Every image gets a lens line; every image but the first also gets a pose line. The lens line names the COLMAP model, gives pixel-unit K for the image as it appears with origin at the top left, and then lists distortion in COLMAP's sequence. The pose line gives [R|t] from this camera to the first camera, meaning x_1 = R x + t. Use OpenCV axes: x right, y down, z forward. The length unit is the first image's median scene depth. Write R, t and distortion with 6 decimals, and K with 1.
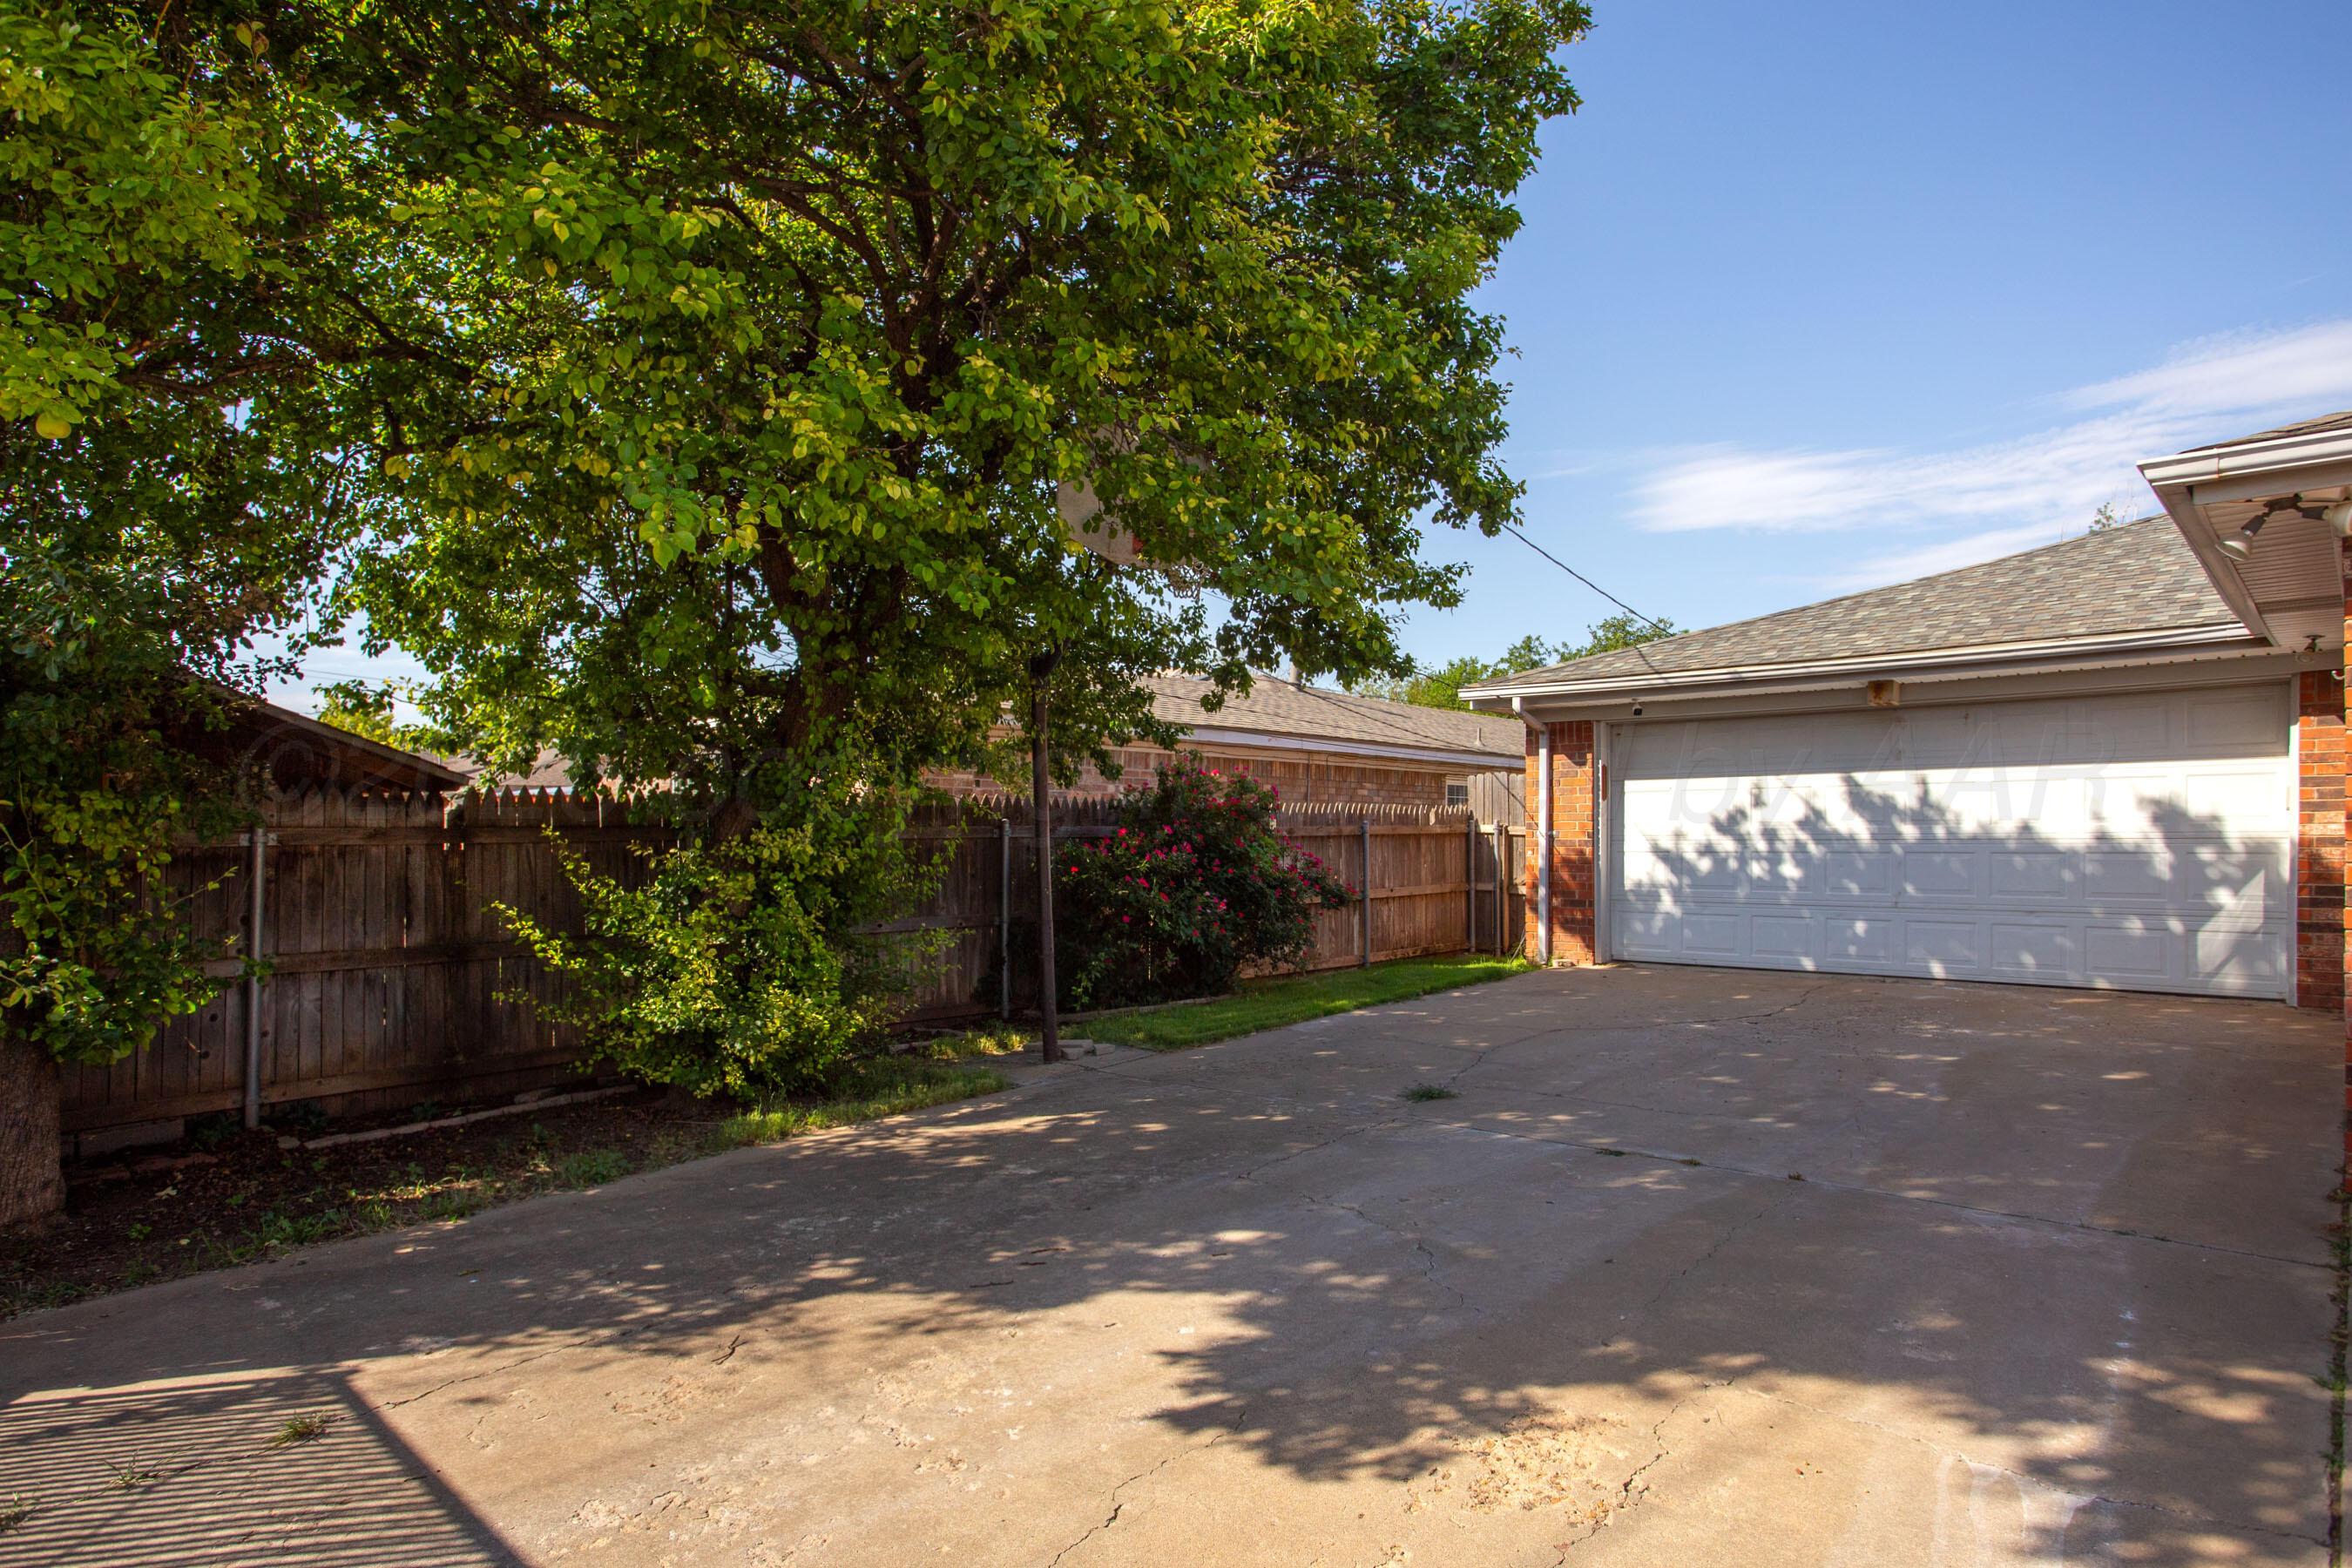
lens RADIAL K [[1312.1, 0, 1186.8], [0, 1312.1, 775.9], [0, 0, 1]] dist [-0.040092, 0.009641]
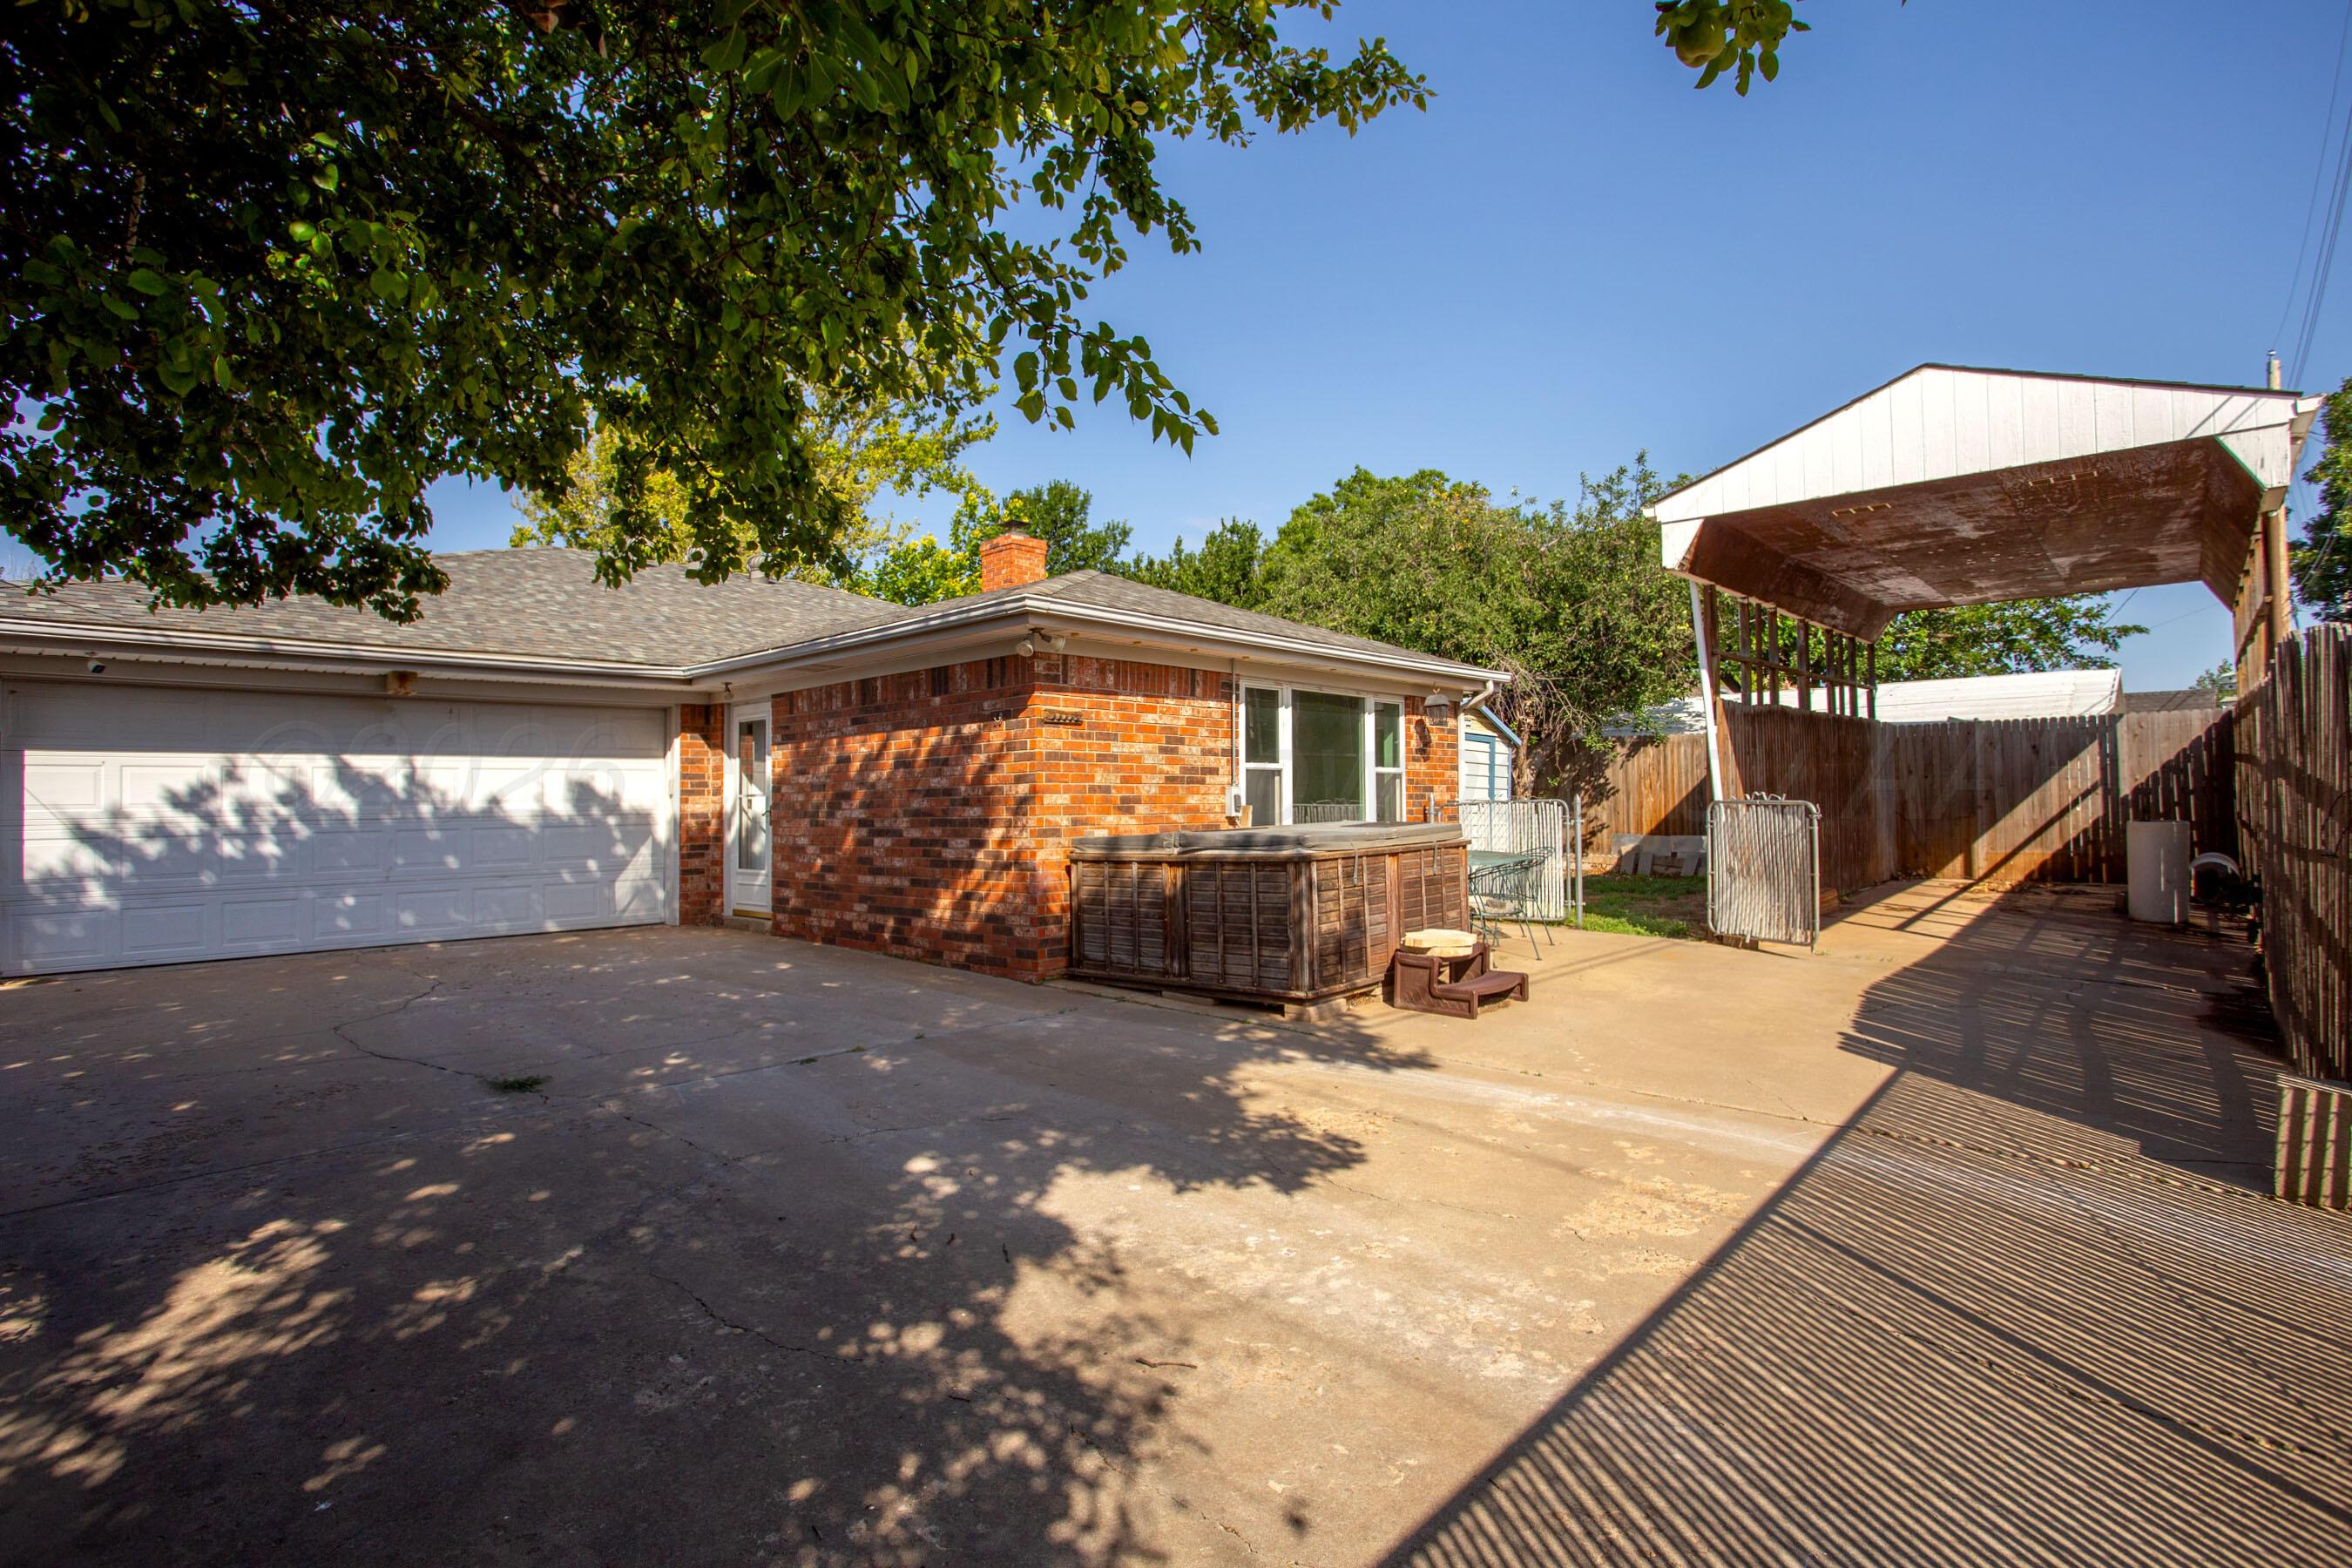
lens RADIAL K [[1143.9, 0, 1191.5], [0, 1143.9, 796.4], [0, 0, 1]] dist [-0.051391, 0.012909]
pose [[-0.019324, 0.015962, 0.999686, -0.982809], [-0.034837, 0.999255, -0.016629, 0.061992], [-0.999206, -0.035148, -0.018753, 0.879081]]
